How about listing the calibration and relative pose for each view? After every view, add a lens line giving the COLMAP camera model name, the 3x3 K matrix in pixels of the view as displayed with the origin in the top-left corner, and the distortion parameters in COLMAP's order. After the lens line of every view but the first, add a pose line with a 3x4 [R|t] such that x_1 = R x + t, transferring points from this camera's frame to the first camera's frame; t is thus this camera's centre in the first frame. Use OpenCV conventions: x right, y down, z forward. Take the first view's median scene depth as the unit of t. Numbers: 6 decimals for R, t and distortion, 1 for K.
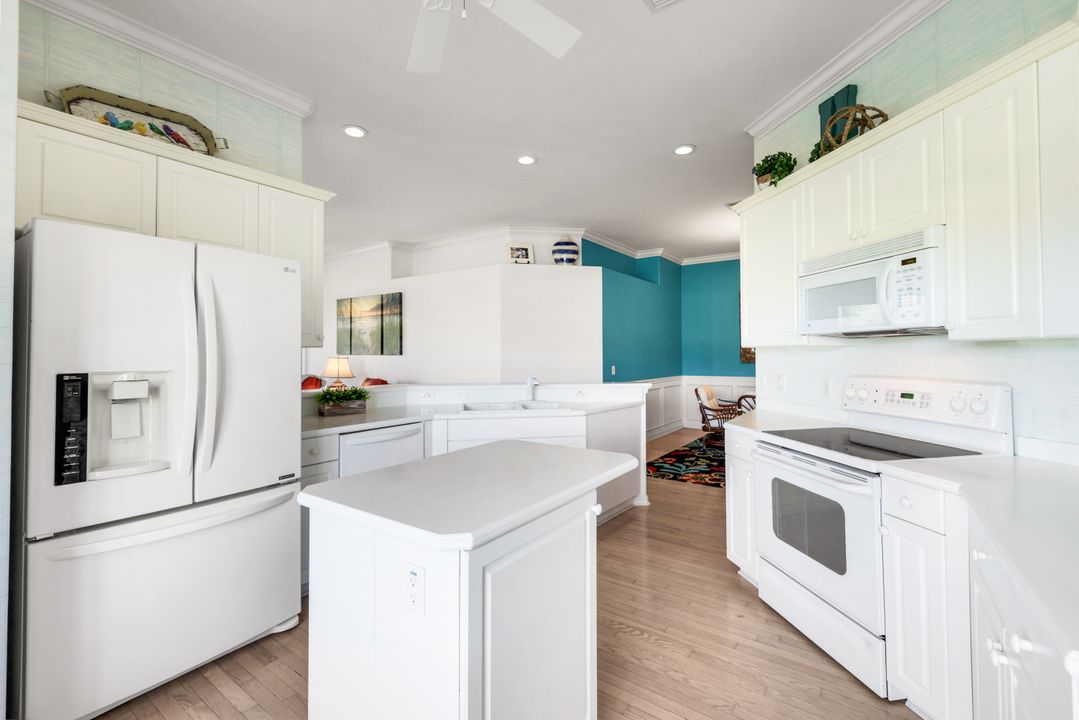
lens RADIAL K [[467.5, 0, 539.5], [0, 467.5, 360.0], [0, 0, 1]] dist [-0.000998, -0.000085]
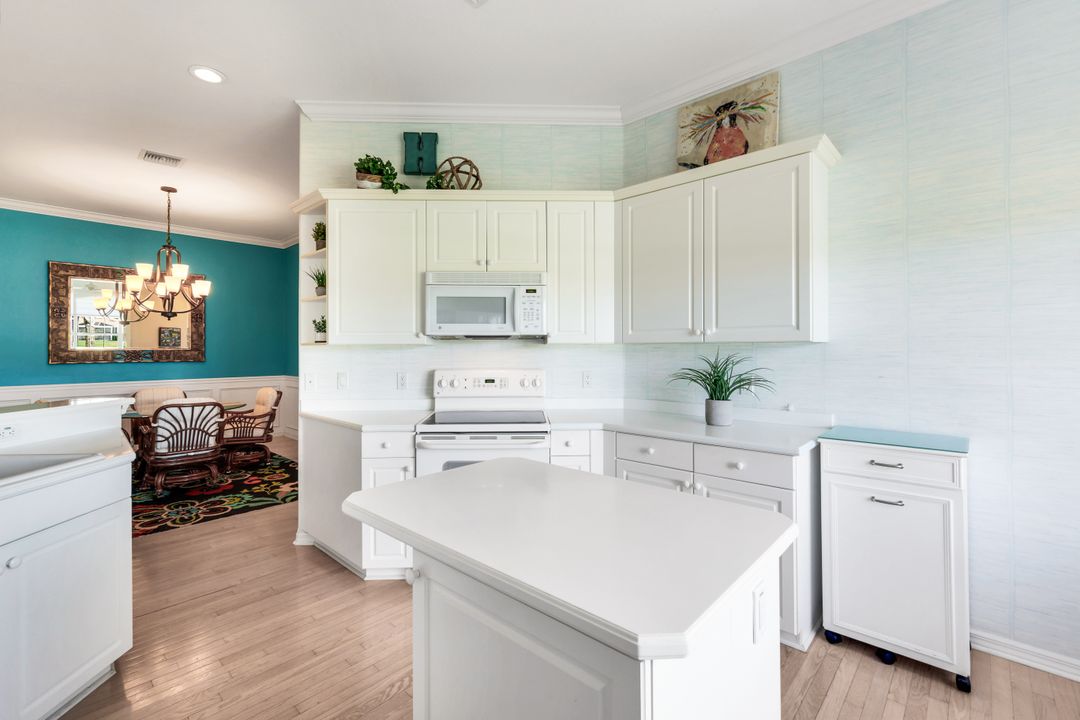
lens RADIAL K [[474.5, 0, 539.8], [0, 474.5, 355.4], [0, 0, 1]] dist [0.000561, -0.000155]
pose [[0.121401, -0.005130, 0.992590, -0.536594], [0.012677, 0.999913, 0.003618, -0.004532], [-0.992523, 0.012143, 0.121455, 0.566088]]
